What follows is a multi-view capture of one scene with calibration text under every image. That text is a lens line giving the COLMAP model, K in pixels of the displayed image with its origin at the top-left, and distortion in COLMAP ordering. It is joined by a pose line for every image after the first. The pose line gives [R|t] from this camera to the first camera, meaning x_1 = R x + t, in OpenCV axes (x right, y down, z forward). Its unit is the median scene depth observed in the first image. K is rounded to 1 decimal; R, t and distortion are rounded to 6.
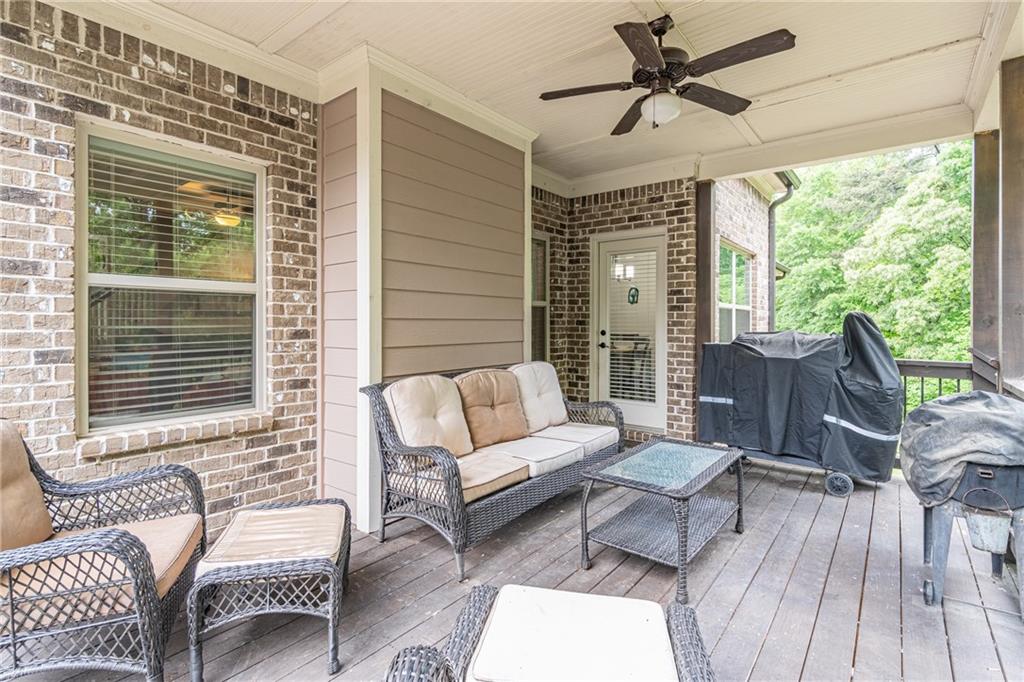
lens RADIAL K [[475.8, 0, 512.0], [0, 475.8, 337.1], [0, 0, 1]] dist [-0.004574, -0.000252]
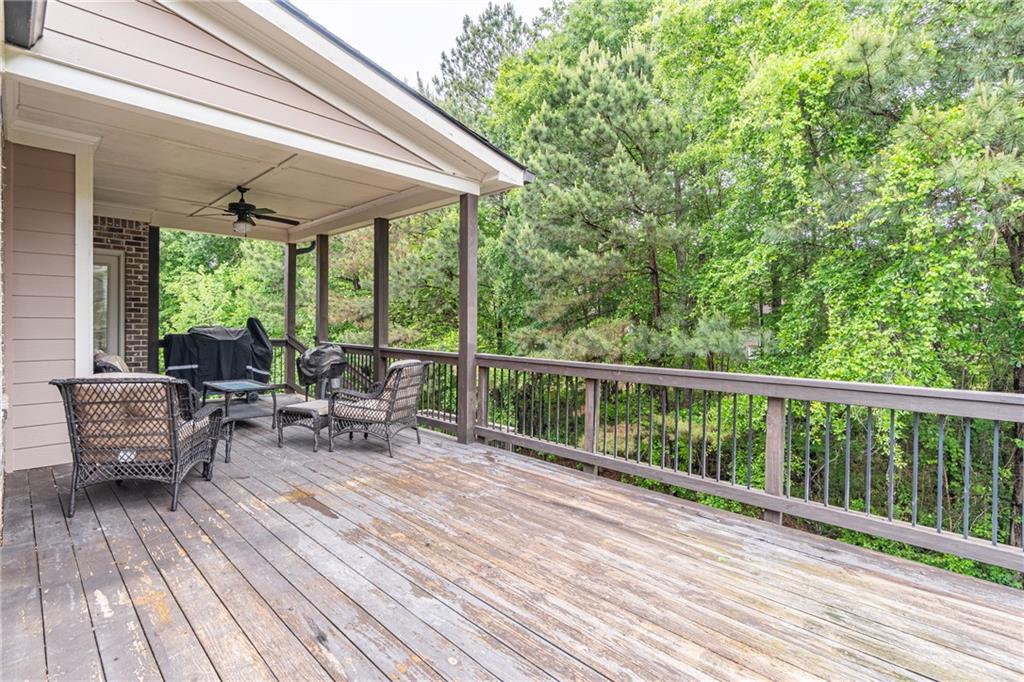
lens RADIAL K [[475.8, 0, 512.0], [0, 475.8, 337.1], [0, 0, 1]] dist [-0.004574, -0.000252]
pose [[0.085708, -0.020455, 0.996110, -0.999093], [0.015951, 0.999689, 0.019156, 0.011152], [-0.996193, 0.014247, 0.086008, -0.259308]]
